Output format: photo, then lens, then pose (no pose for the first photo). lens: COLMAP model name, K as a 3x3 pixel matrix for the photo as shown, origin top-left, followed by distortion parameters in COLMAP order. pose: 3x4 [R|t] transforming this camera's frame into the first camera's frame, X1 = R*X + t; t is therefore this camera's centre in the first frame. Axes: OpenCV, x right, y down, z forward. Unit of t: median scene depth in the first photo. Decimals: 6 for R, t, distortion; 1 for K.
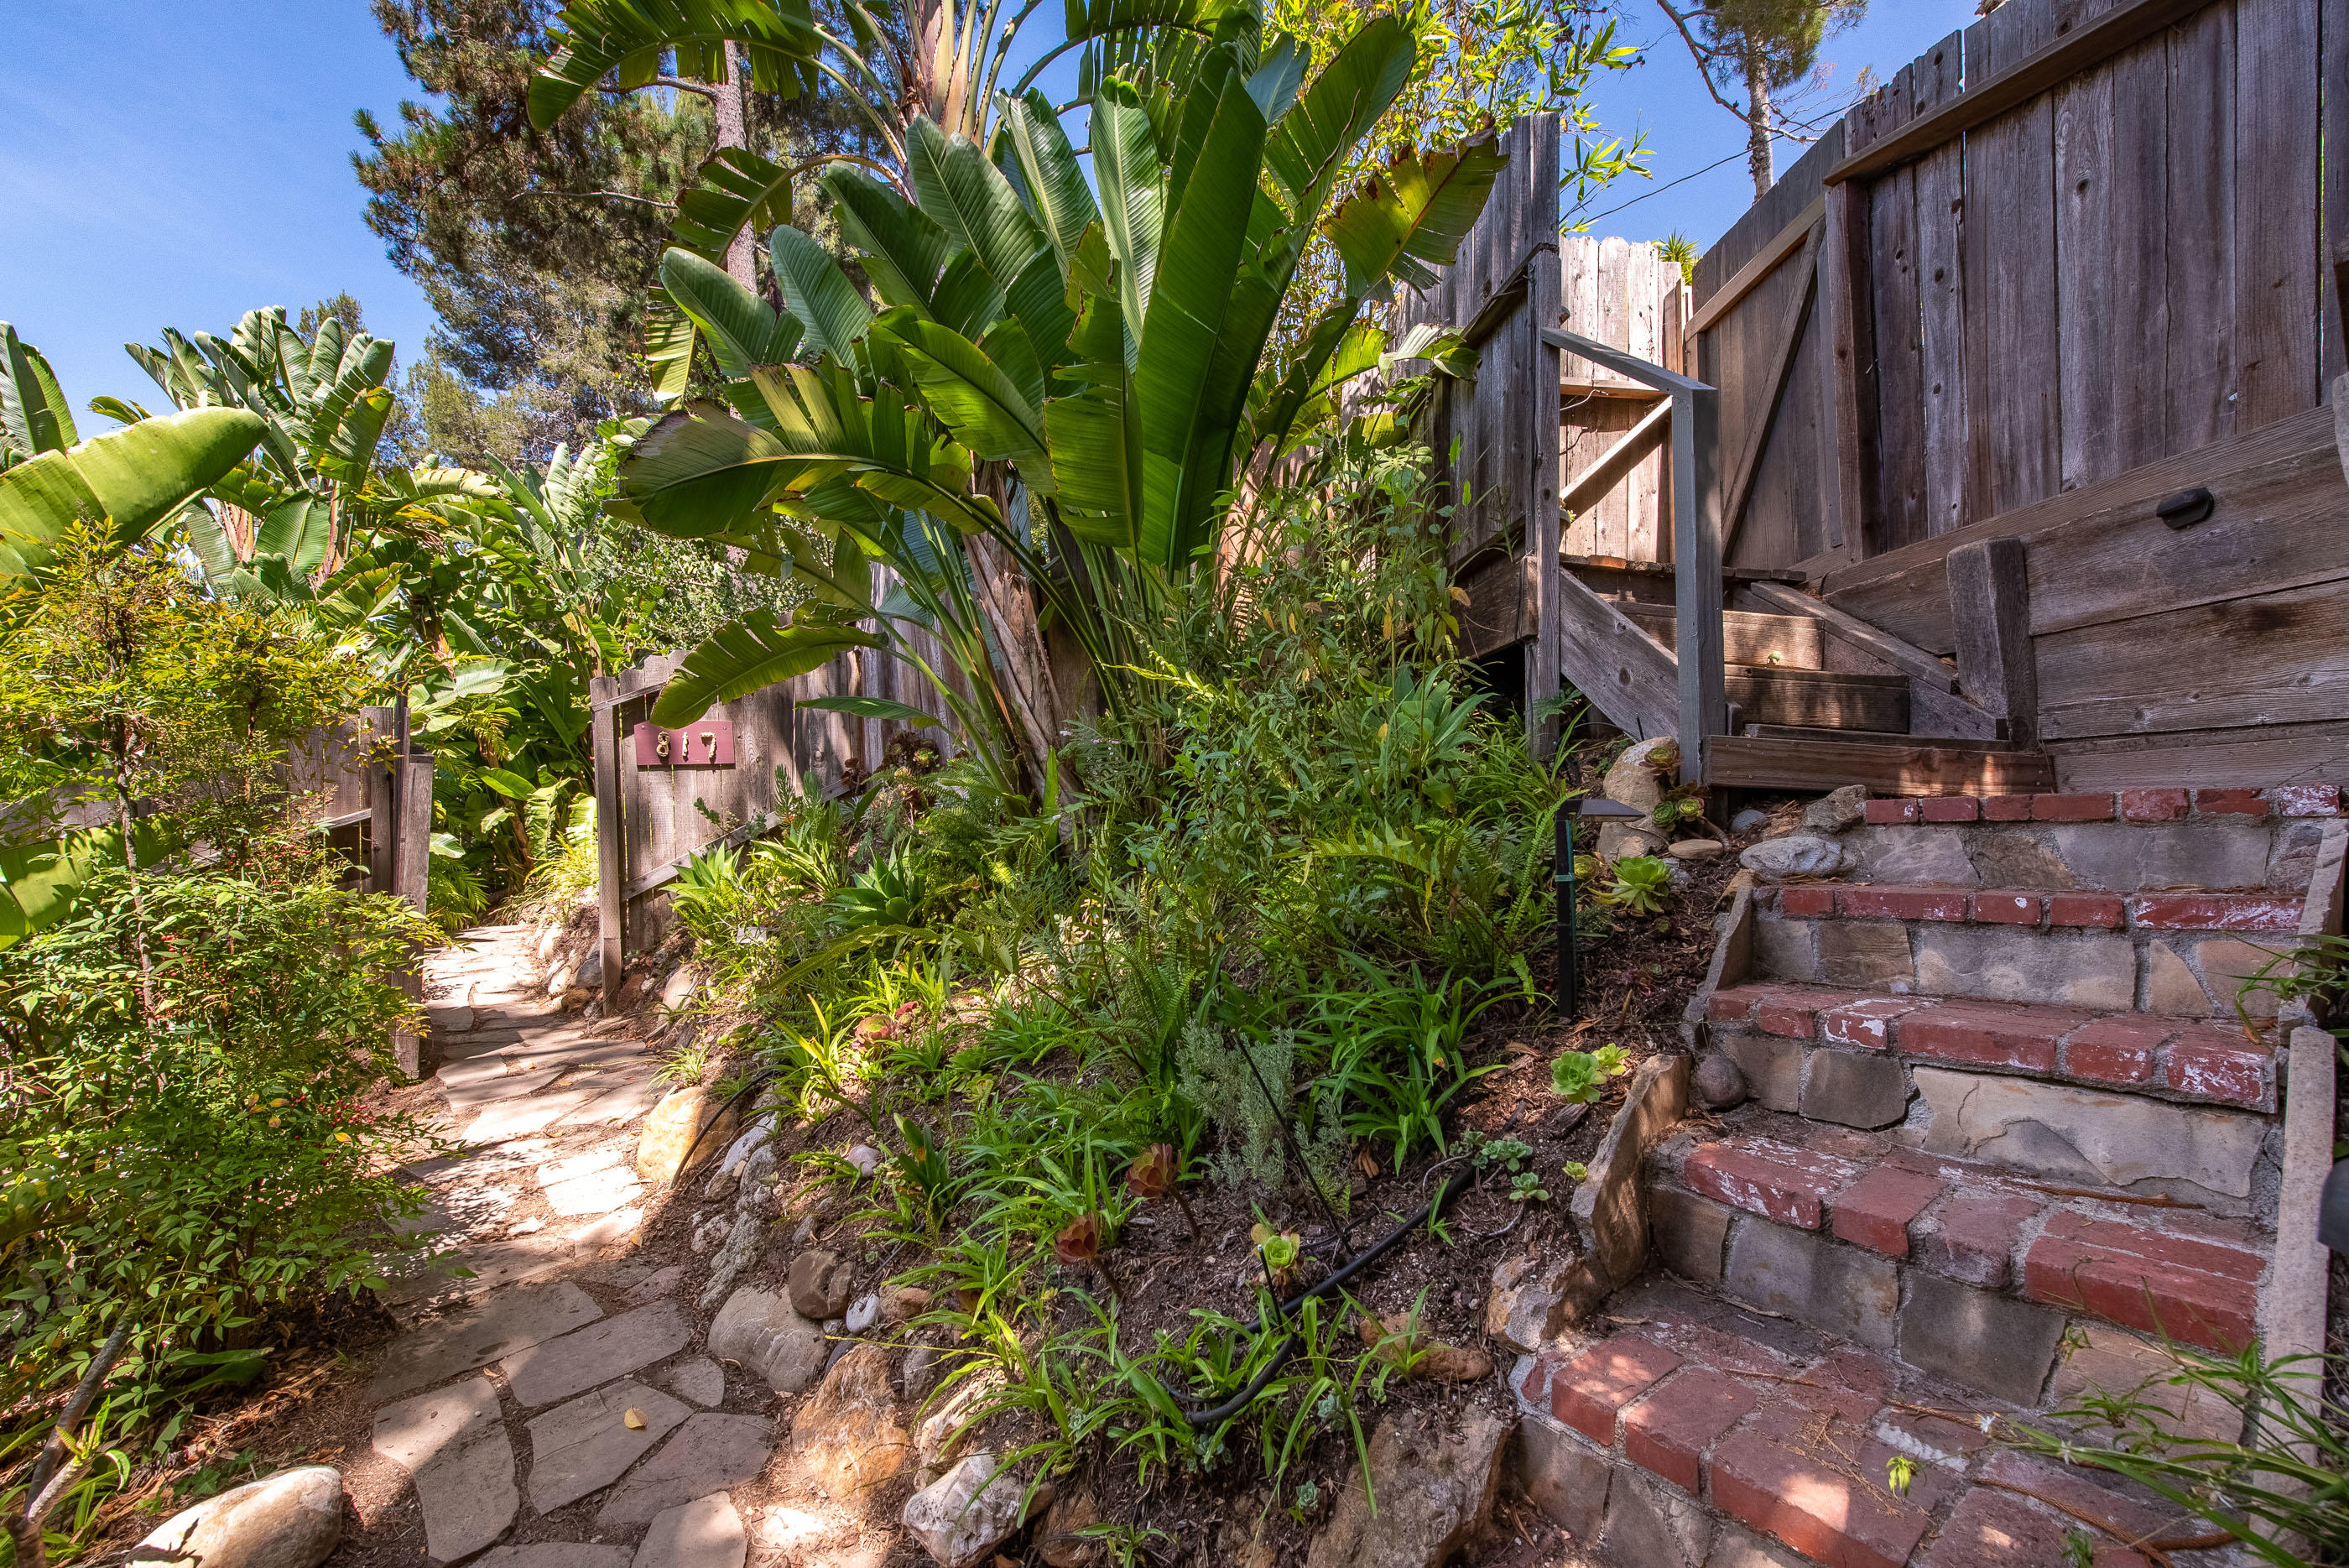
lens RADIAL K [[935.6, 0, 1170.4], [0, 935.6, 823.9], [0, 0, 1]] dist [0.010659, -0.003037]
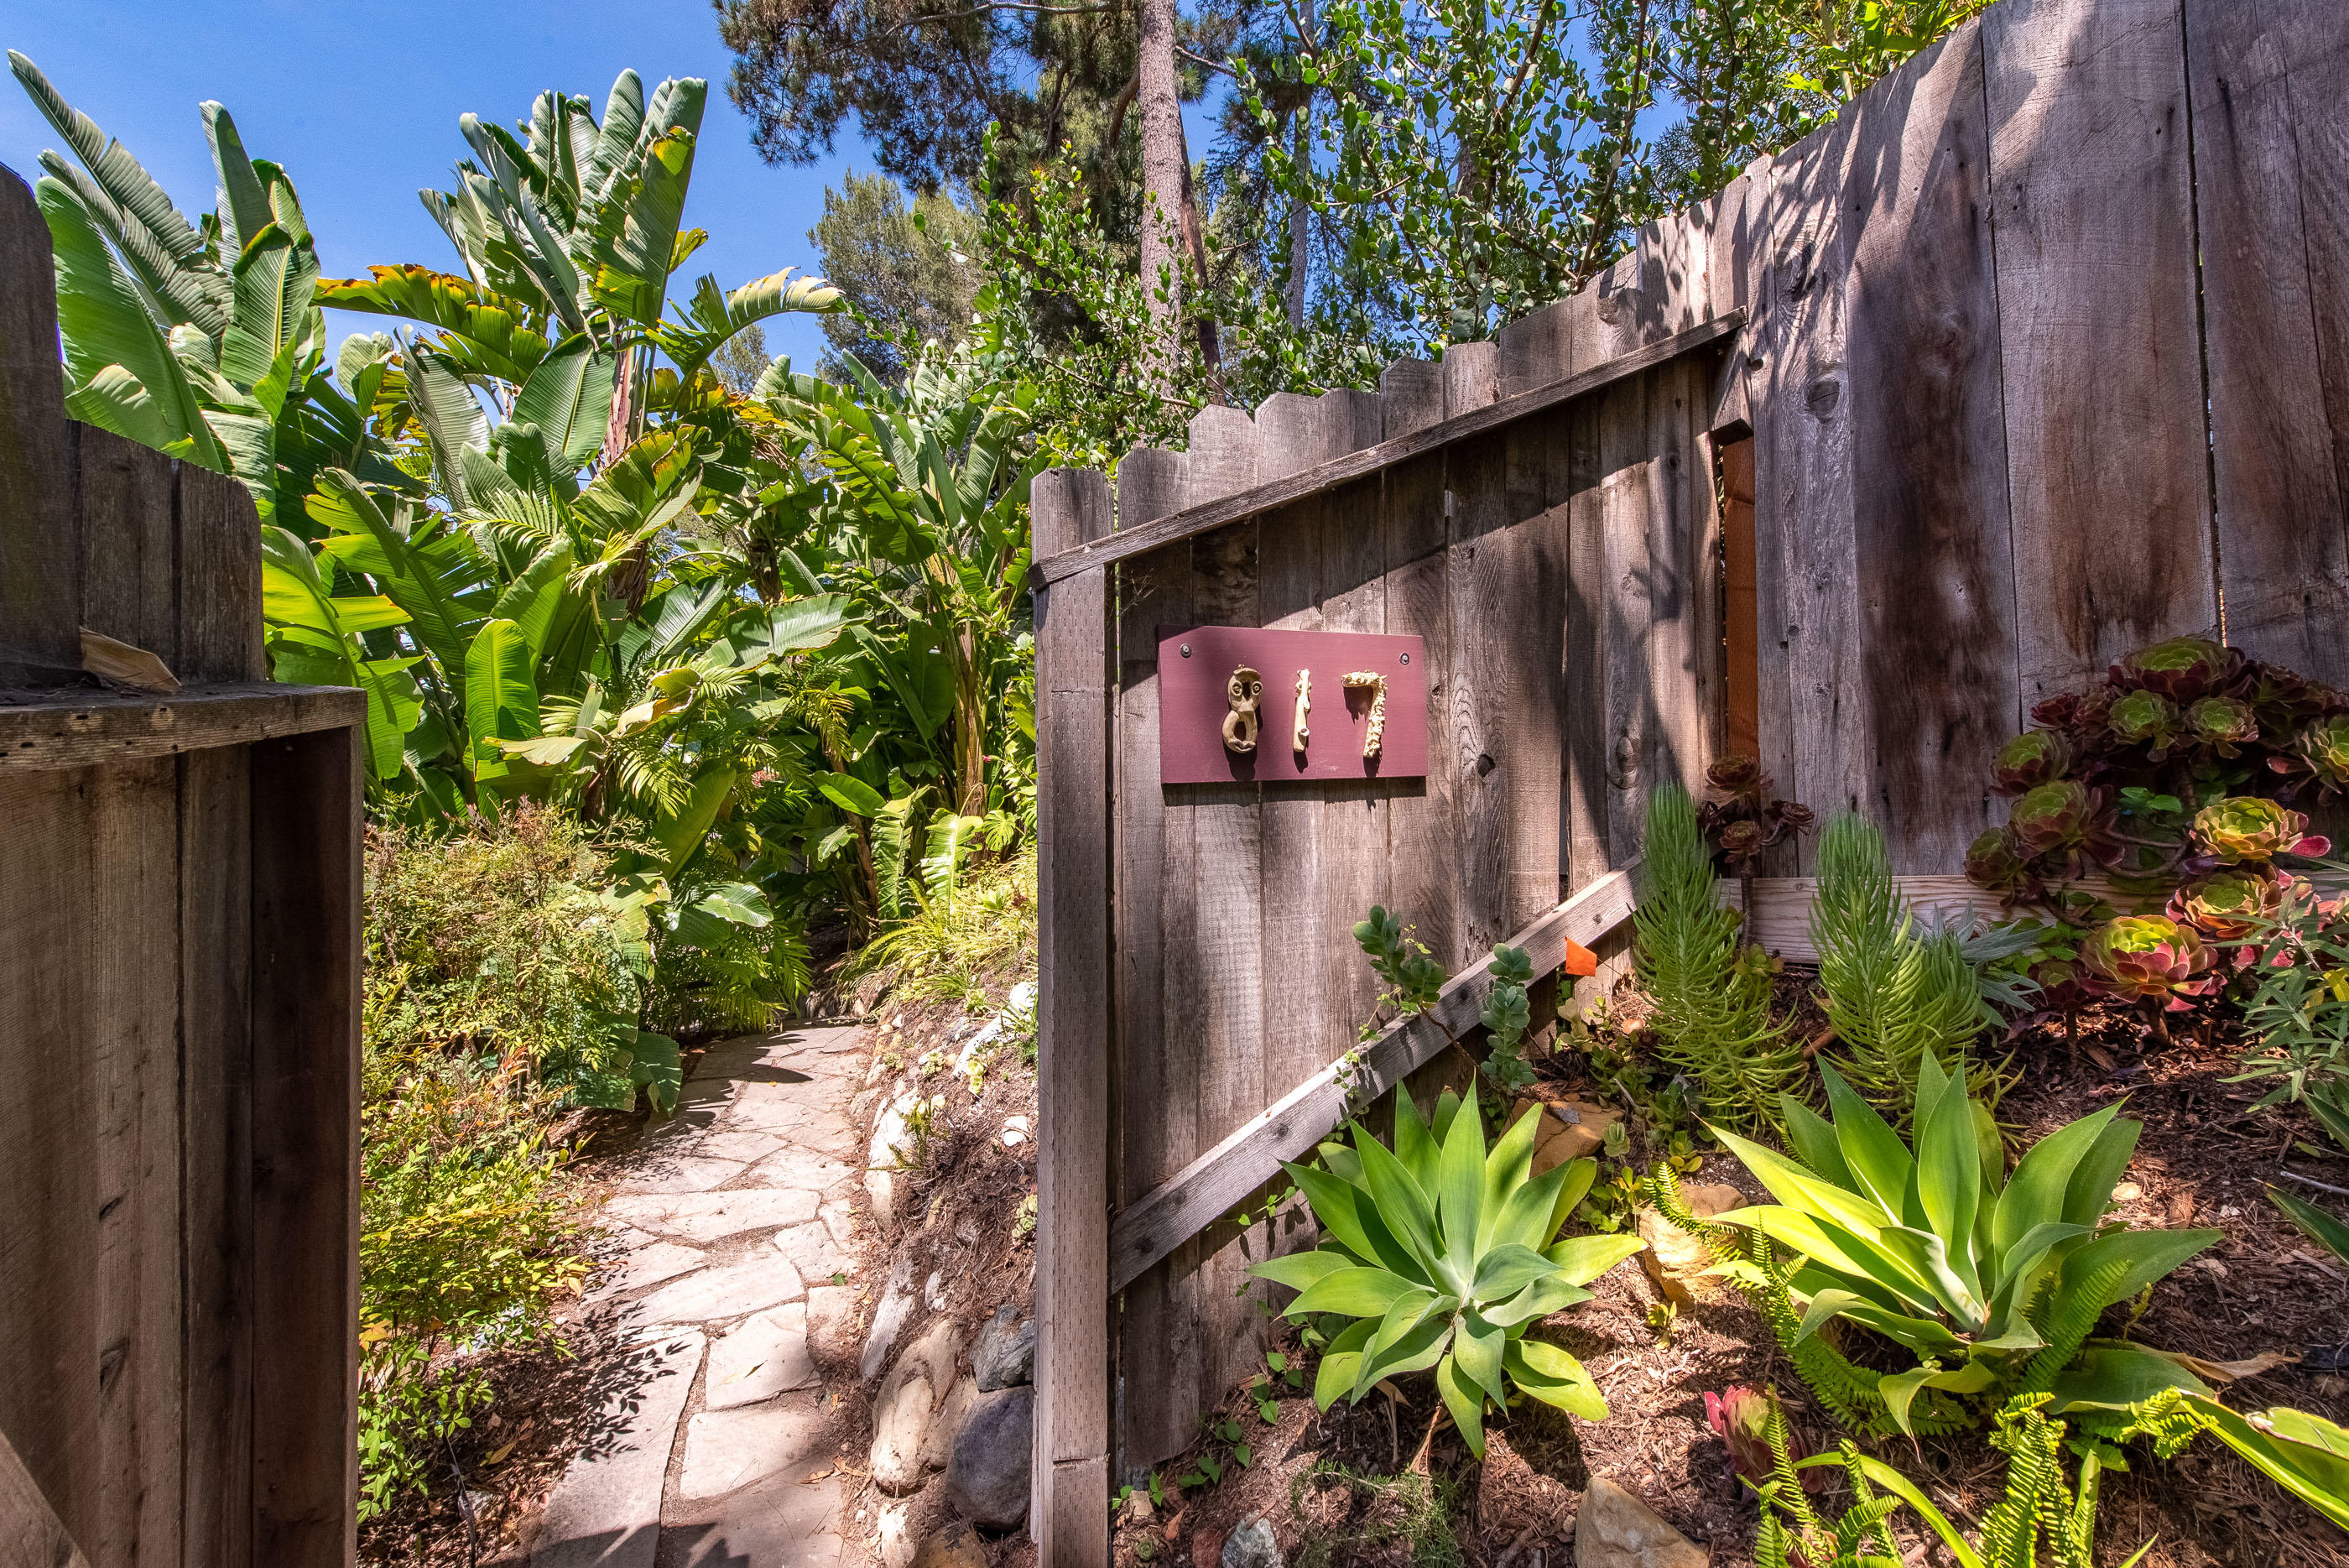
lens RADIAL K [[935.6, 0, 1173.7], [0, 935.6, 794.8], [0, 0, 1]] dist [0.010659, -0.003037]
pose [[0.953963, 0.013937, -0.299600, -0.343861], [-0.023621, 0.999308, -0.028726, -0.036686], [0.298992, 0.034481, 0.953632, 0.523831]]
